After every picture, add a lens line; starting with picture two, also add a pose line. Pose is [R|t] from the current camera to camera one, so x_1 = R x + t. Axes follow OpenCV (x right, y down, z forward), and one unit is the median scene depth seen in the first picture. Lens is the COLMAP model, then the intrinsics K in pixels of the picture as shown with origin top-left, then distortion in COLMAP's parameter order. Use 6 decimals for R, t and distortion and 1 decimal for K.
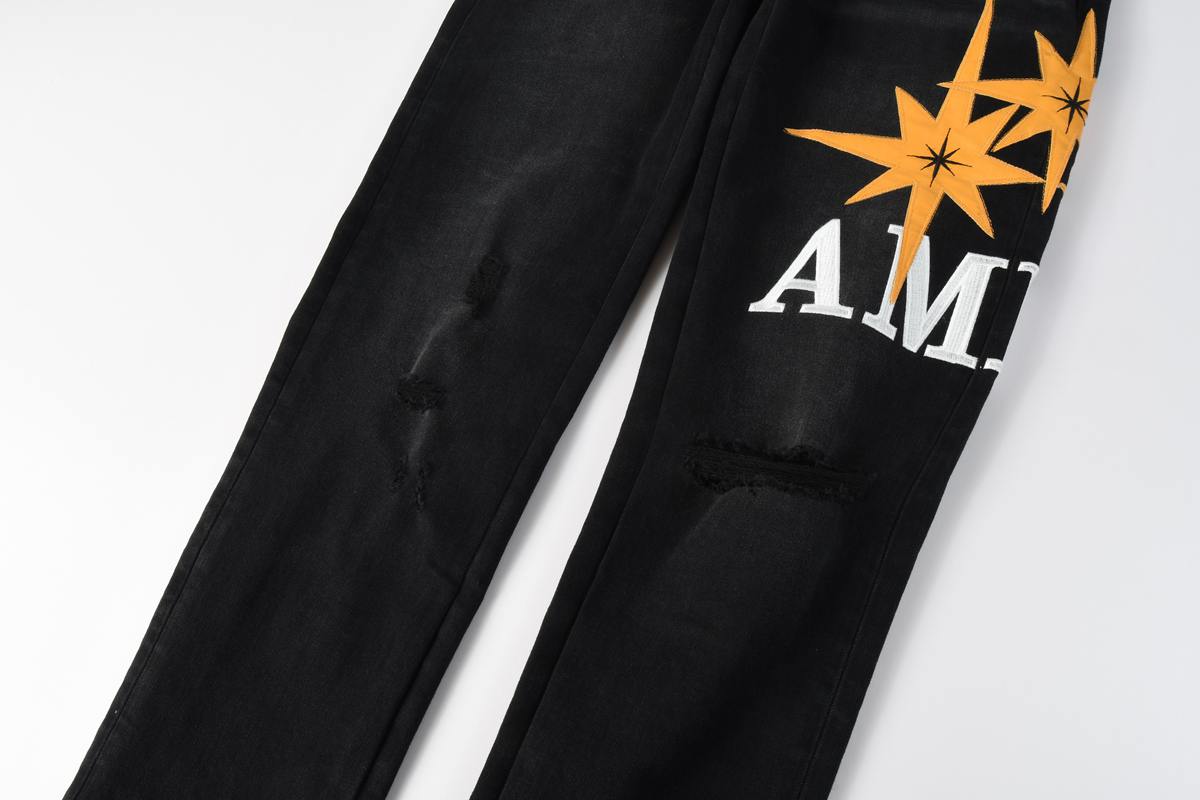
lens RADIAL K [[901.7, 0, 600.0], [0, 901.7, 400.0], [0, 0, 1]] dist [-0.037502, 0.010846]
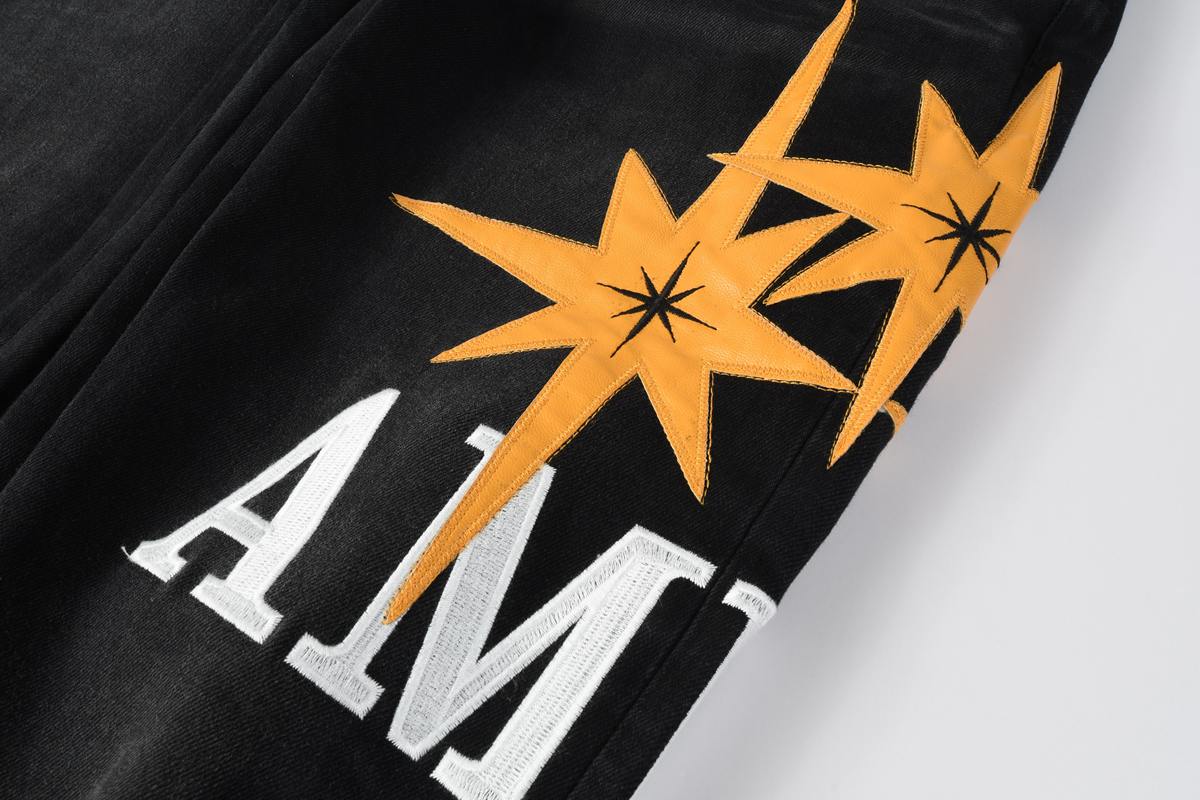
lens RADIAL K [[901.7, 0, 600.0], [0, 901.7, 400.0], [0, 0, 1]] dist [-0.037502, 0.010846]
pose [[0.980635, 0.181042, -0.074688, 0.400696], [-0.188870, 0.975104, -0.116193, -0.163731], [0.051792, 0.128050, 0.990415, 0.557140]]
